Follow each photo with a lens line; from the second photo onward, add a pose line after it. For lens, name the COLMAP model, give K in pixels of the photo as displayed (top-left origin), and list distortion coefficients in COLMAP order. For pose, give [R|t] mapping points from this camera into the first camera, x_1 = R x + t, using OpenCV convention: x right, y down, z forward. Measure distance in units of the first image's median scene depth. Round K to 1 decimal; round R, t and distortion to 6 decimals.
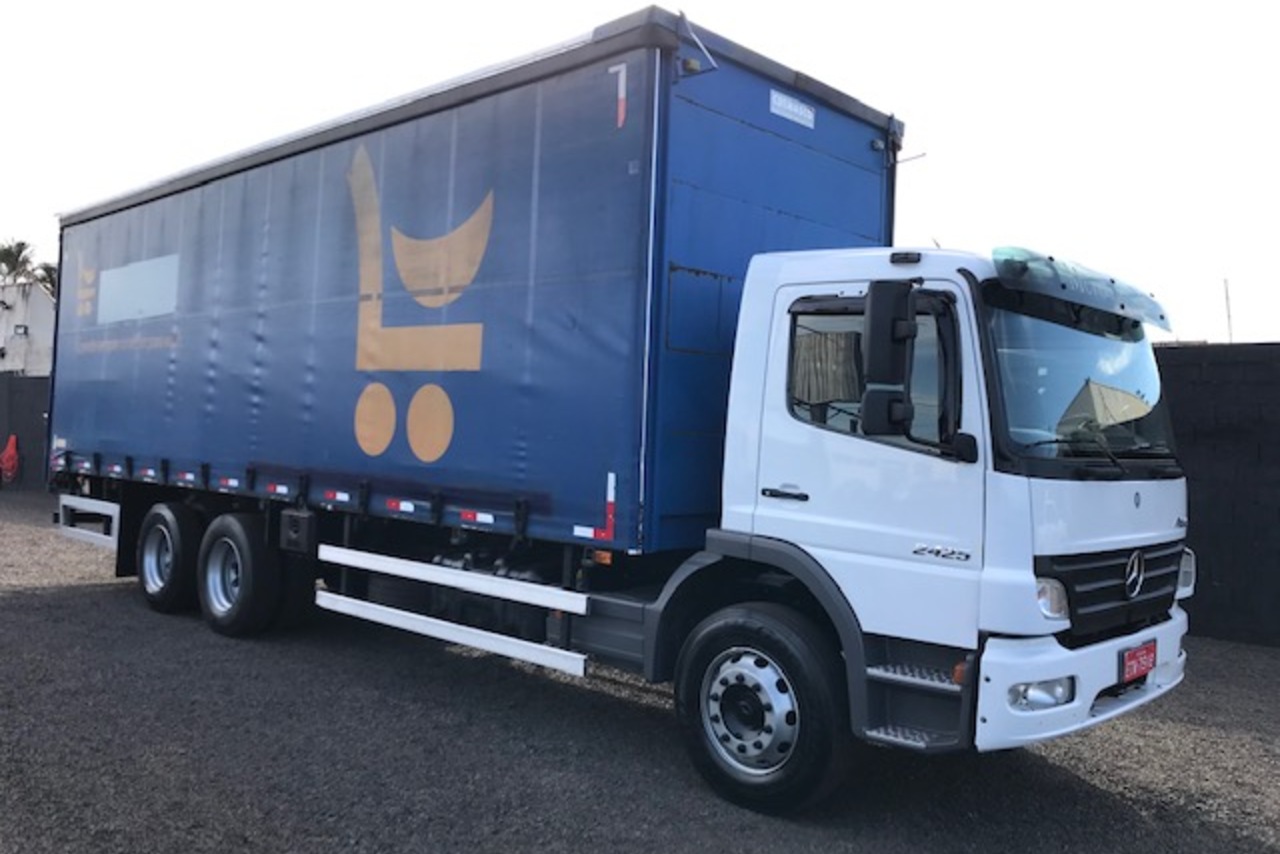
lens RADIAL K [[1073.8, 0, 640.0], [0, 1073.8, 427.0], [0, 0, 1]] dist [-0.000697, -0.002688]
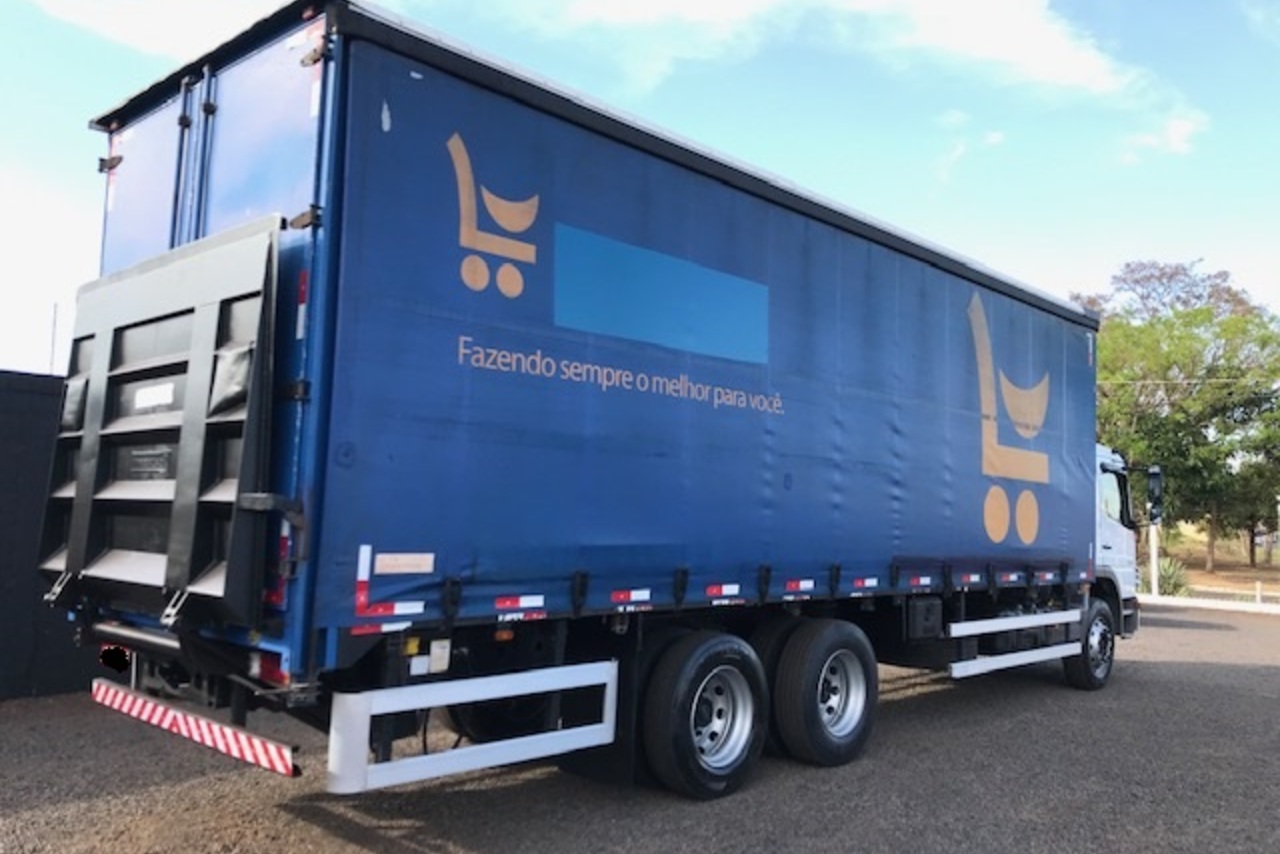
lens RADIAL K [[968.0, 0, 640.0], [0, 968.0, 427.0], [0, 0, 1]] dist [0.070388, 0.000047]
pose [[0.025936, 0.041445, 0.998804, -1.410150], [-0.046936, 0.998089, -0.040197, -0.043429], [-0.998561, -0.045837, 0.027832, 1.371722]]
